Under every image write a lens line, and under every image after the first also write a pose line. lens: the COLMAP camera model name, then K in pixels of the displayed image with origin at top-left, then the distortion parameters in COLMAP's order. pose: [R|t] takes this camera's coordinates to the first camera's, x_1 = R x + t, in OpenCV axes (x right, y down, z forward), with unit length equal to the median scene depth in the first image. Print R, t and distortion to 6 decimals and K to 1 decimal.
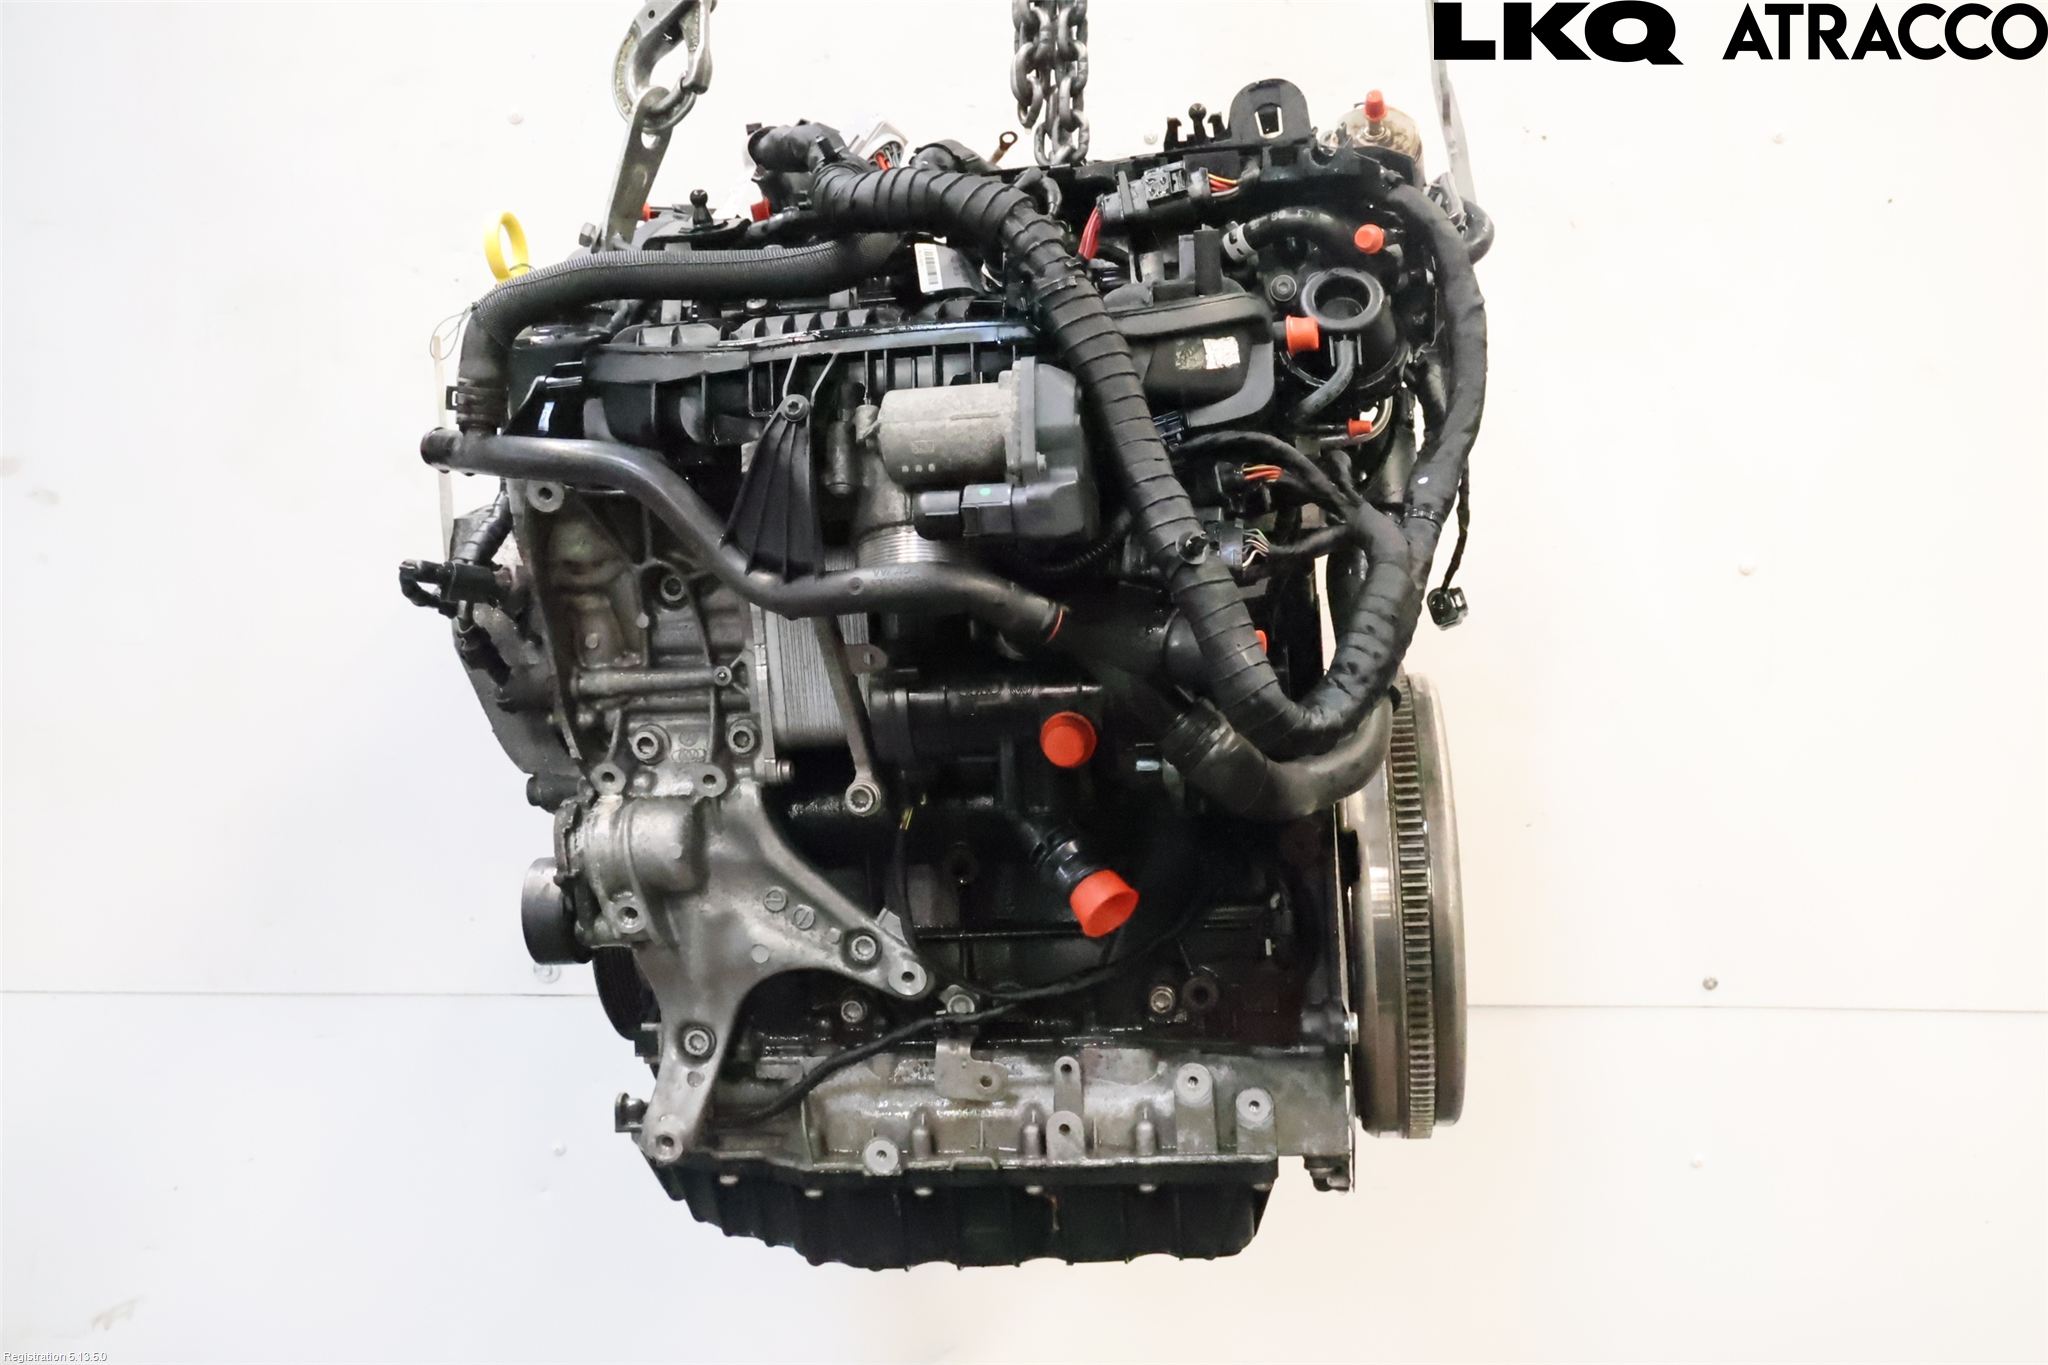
lens RADIAL K [[2064.1, 0, 1028.4], [0, 2064.1, 681.9], [0, 0, 1]] dist [0.016631, 0.000000]
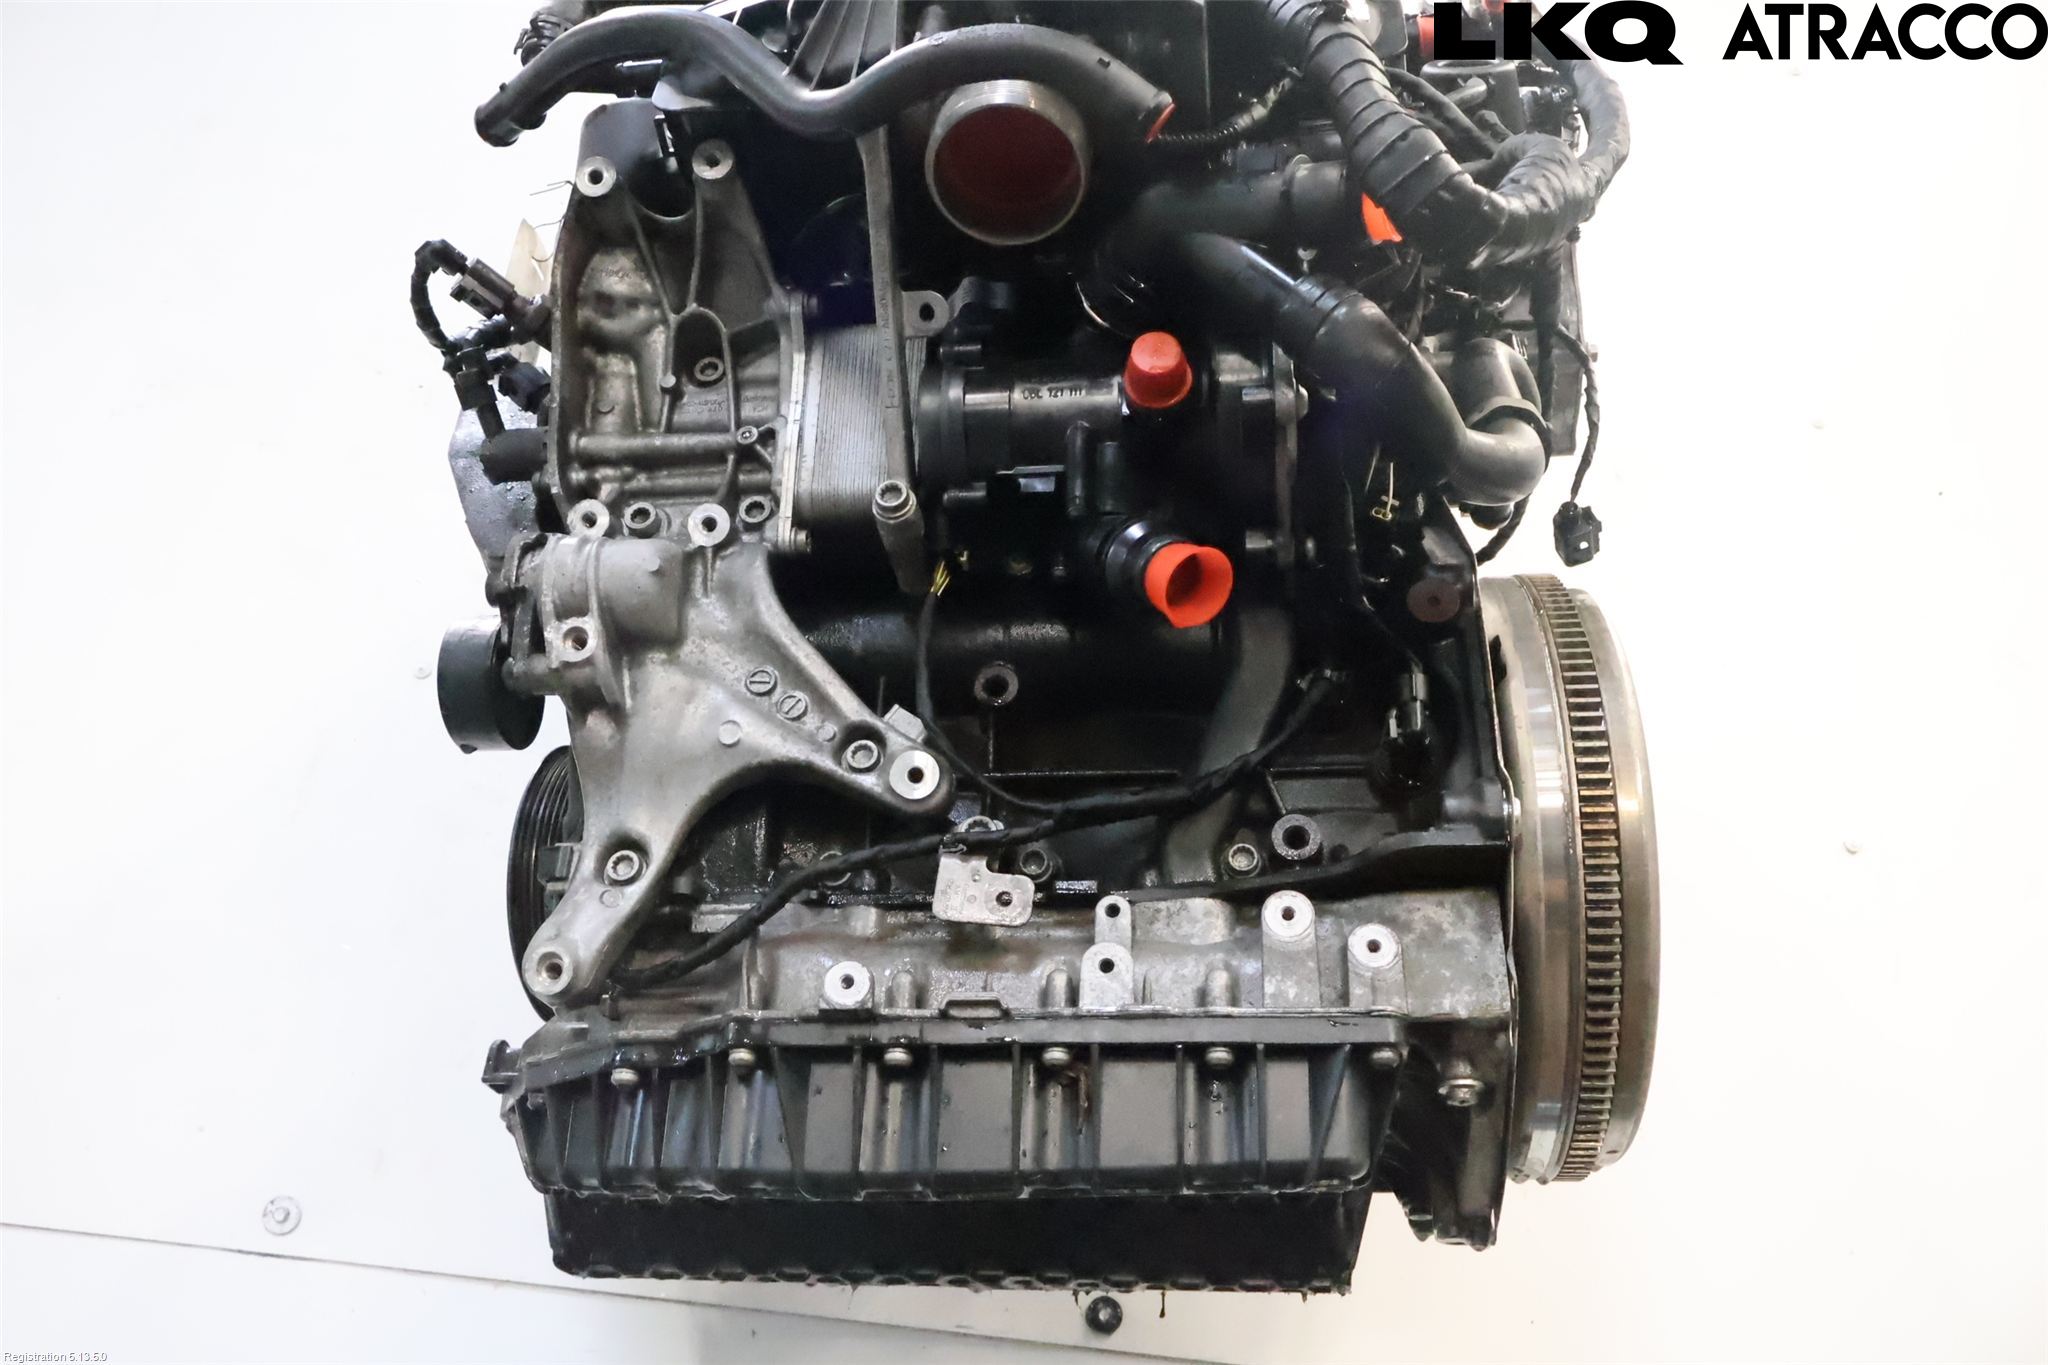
lens RADIAL K [[1747.7, 0, 1017.0], [0, 1747.7, 682.7], [0, 0, 1]] dist [-0.001517, 0.000363]
pose [[0.995158, 0.092485, -0.033283, -0.002339], [-0.095968, 0.841023, -0.532419, 0.456803], [-0.021249, 0.533035, 0.845826, 0.433471]]
